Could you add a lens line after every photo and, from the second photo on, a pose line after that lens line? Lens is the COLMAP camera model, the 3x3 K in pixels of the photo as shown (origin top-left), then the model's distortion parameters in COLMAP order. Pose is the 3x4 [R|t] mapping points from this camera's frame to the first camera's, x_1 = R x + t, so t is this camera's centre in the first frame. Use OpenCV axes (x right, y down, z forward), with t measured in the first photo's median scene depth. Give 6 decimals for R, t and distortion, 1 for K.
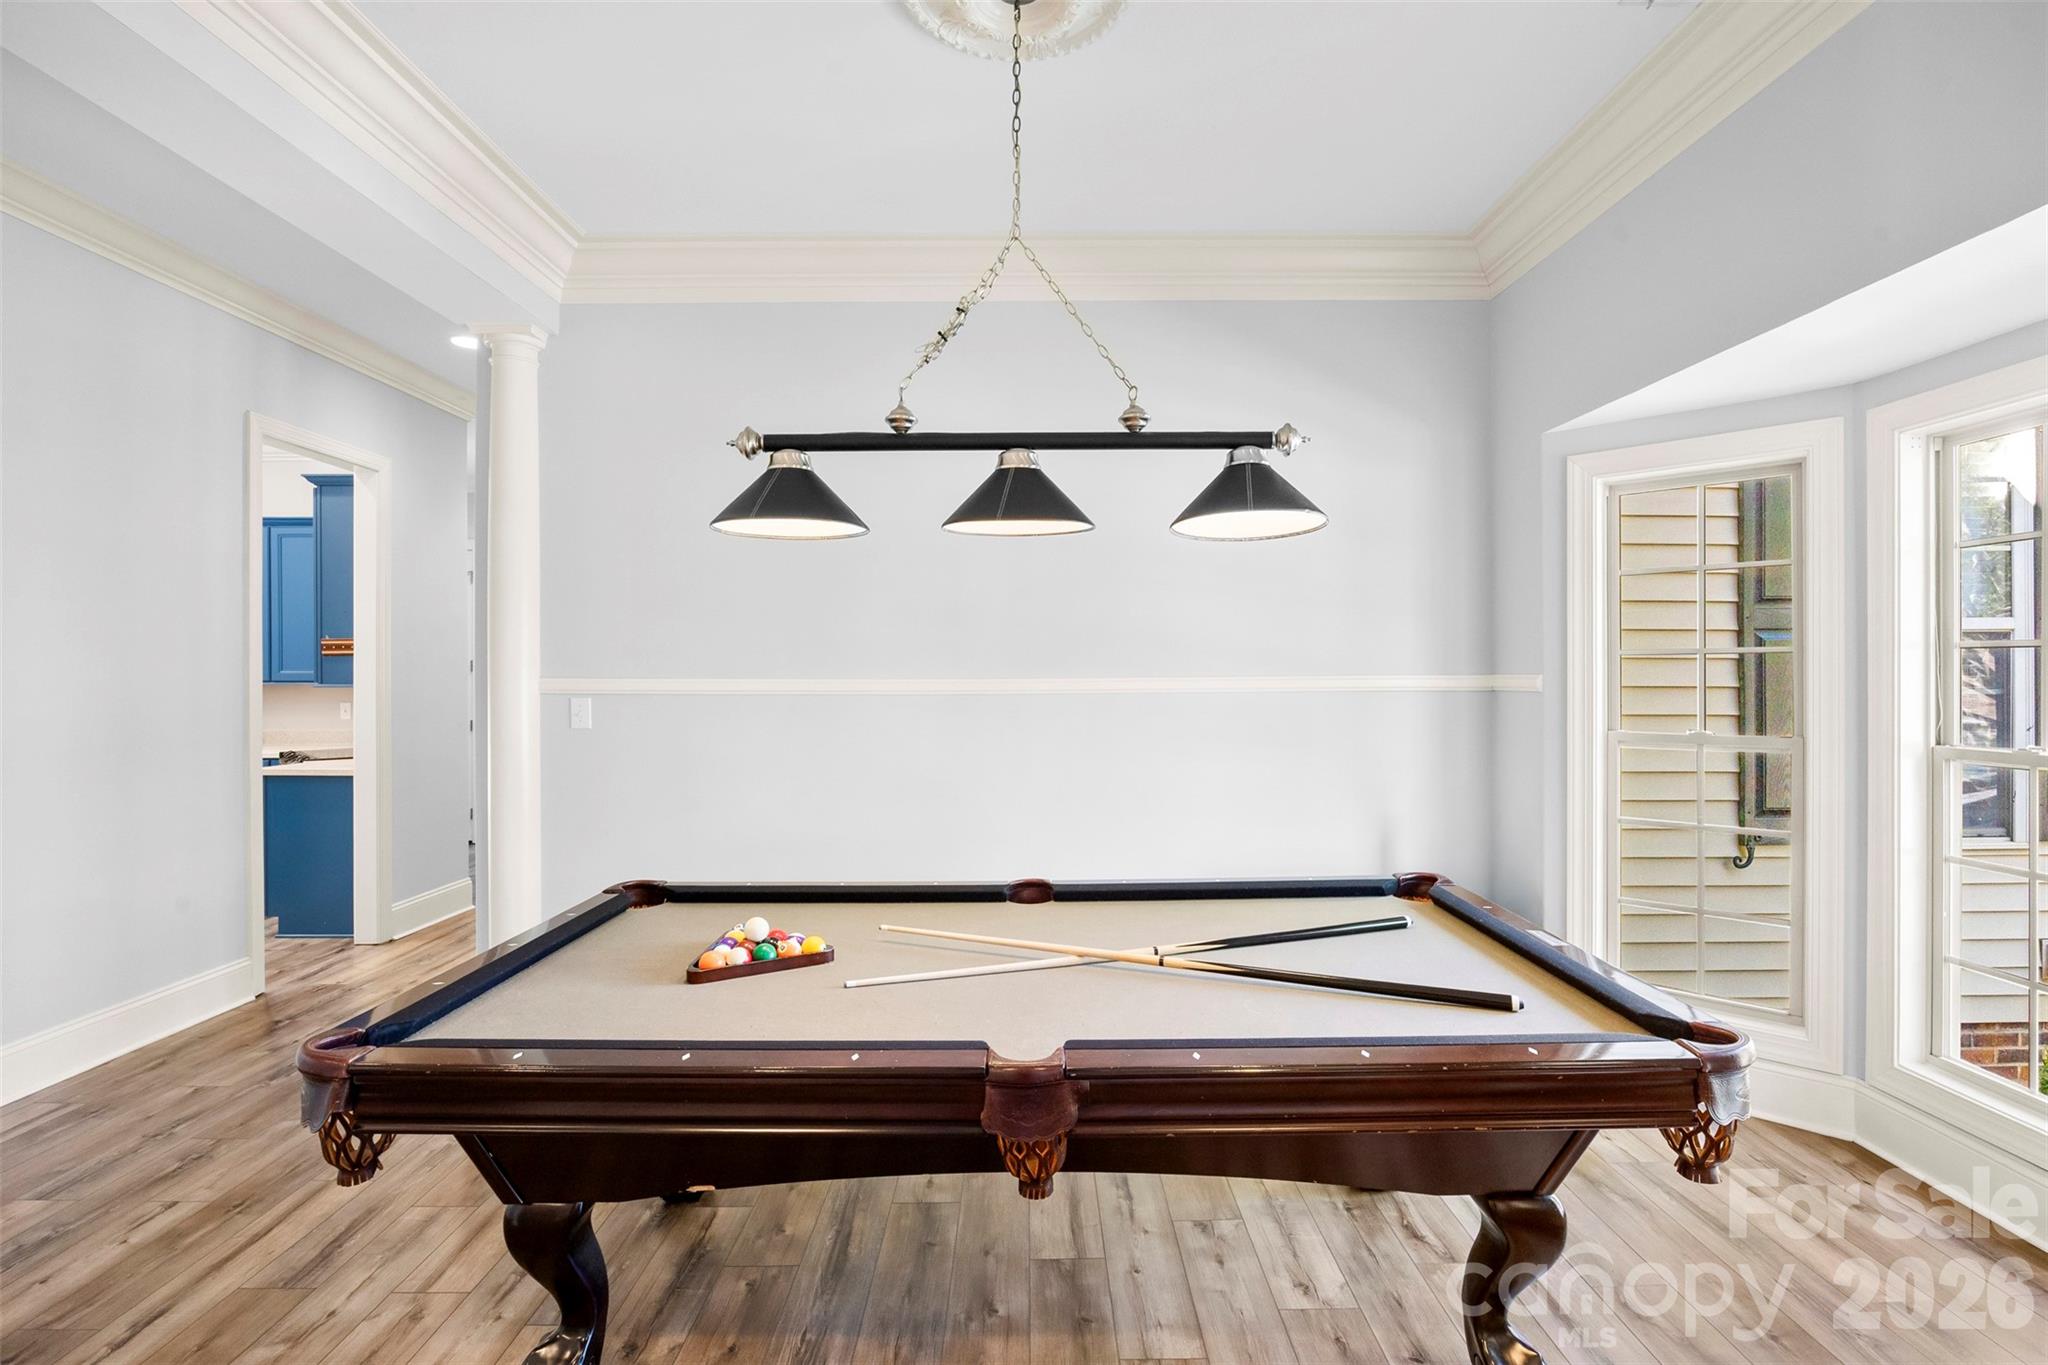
lens RADIAL K [[948.3, 0, 1077.4], [0, 948.3, 677.3], [0, 0, 1]] dist [-0.015718, 0.001441]
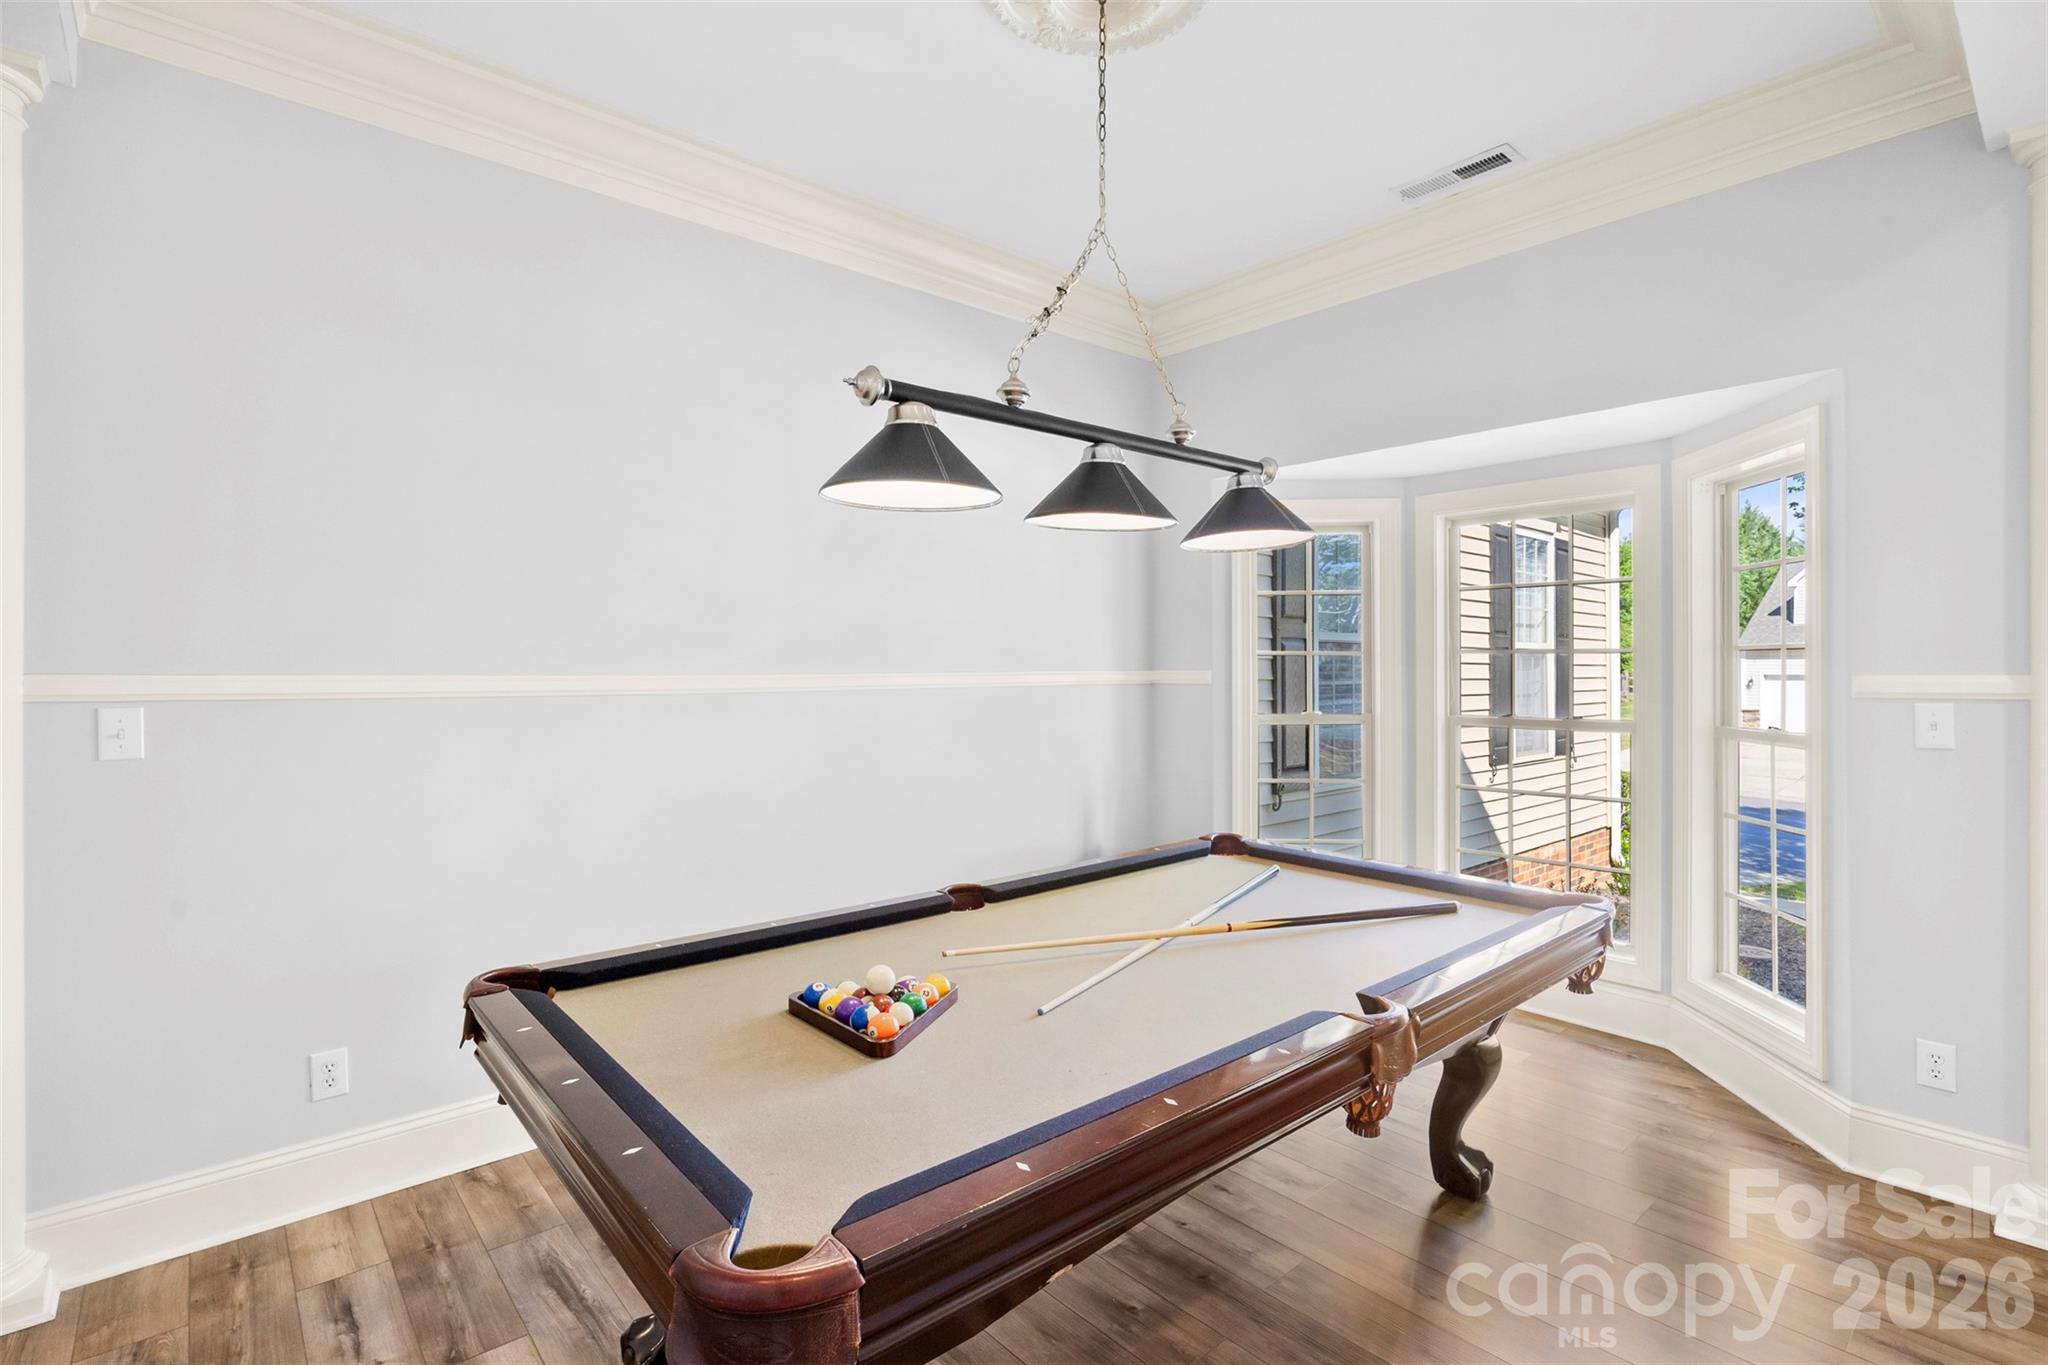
lens RADIAL K [[948.3, 0, 1021.5], [0, 948.3, 669.7], [0, 0, 1]] dist [-0.015718, 0.001441]
pose [[0.765810, 0.001312, 0.643066, -0.728885], [0.001477, 0.999992, -0.003799, 0.000671], [-0.643066, 0.003859, 0.765801, 0.275277]]
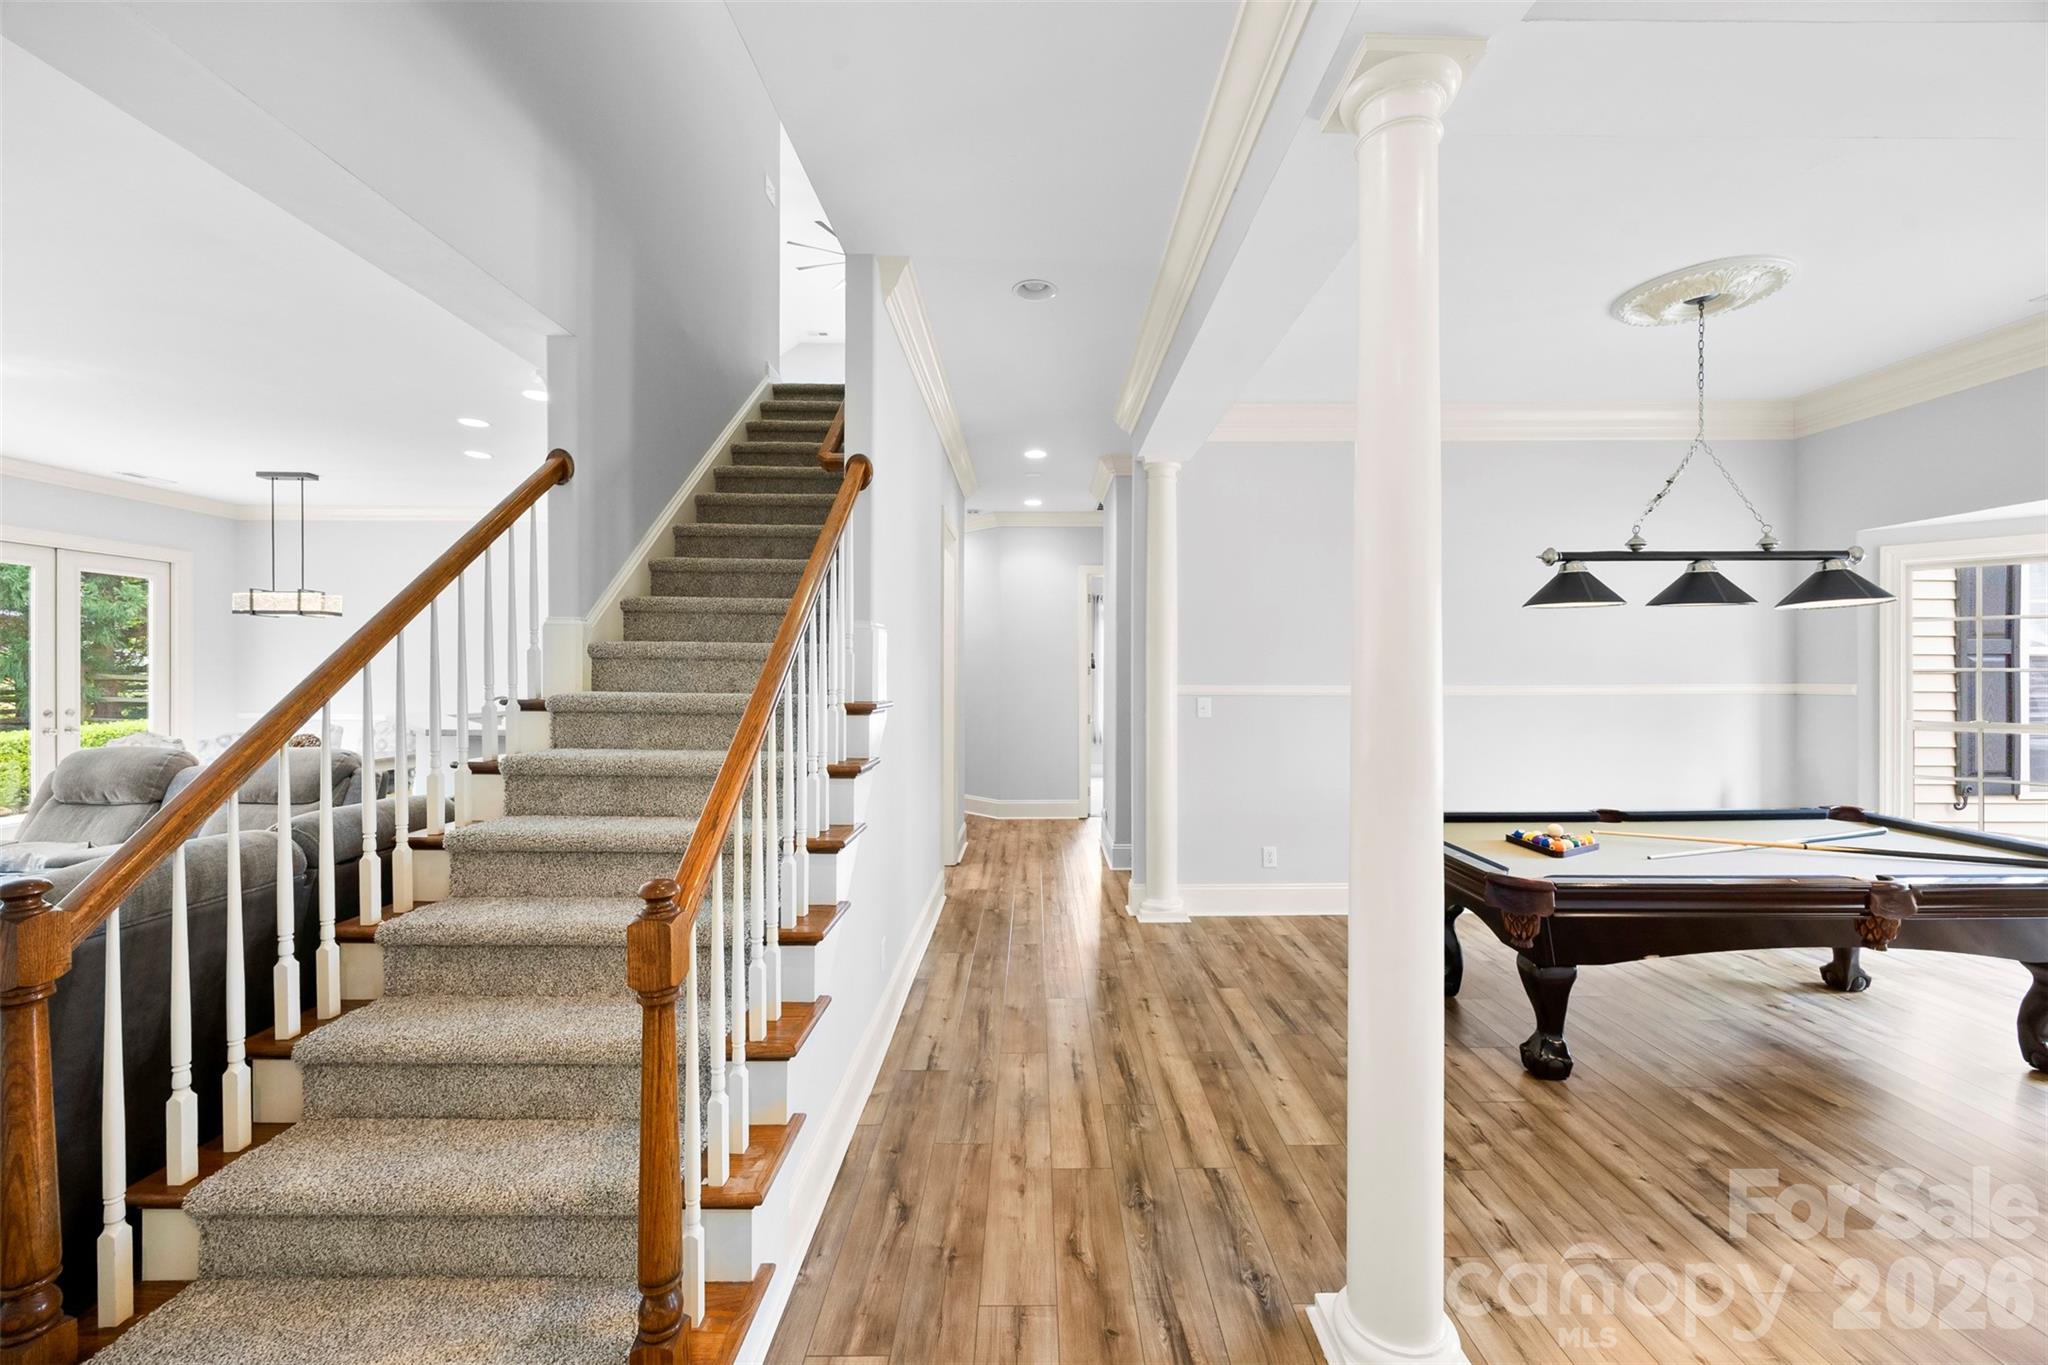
lens RADIAL K [[792.4, 0, 1036.6], [0, 792.4, 674.0], [0, 0, 1]] dist [-0.000936, 0.000314]
pose [[0.999990, 0.001972, -0.003888, -1.232003], [-0.001978, 0.999996, -0.001768, -0.021869], [0.003885, 0.001776, 0.999991, -0.462409]]
